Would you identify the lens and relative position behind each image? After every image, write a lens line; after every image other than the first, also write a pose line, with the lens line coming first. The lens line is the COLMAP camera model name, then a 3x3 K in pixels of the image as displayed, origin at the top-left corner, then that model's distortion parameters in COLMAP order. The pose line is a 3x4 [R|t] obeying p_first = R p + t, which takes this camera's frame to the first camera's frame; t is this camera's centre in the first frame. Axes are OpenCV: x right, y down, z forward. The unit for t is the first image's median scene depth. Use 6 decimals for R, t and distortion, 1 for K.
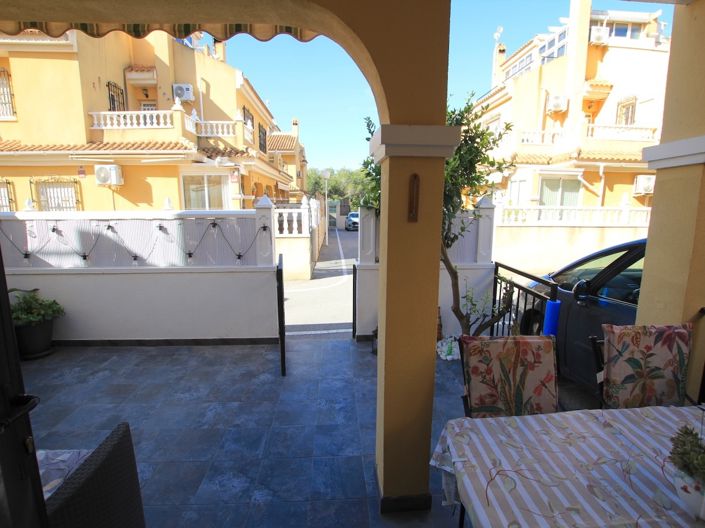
lens RADIAL K [[322.1, 0, 348.9], [0, 322.1, 260.6], [0, 0, 1]] dist [-0.026141, 0.000061]
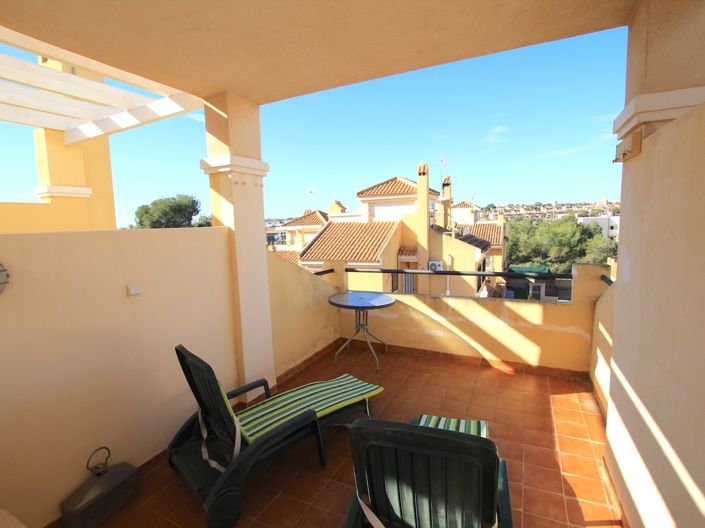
lens RADIAL K [[333.9, 0, 356.4], [0, 333.9, 254.1], [0, 0, 1]] dist [-0.018292, 0.000255]
pose [[0.877481, 0.020668, -0.479166, -0.147950], [-0.054075, 0.996964, -0.056022, -0.523154], [0.476554, 0.075069, 0.875934, -0.444007]]
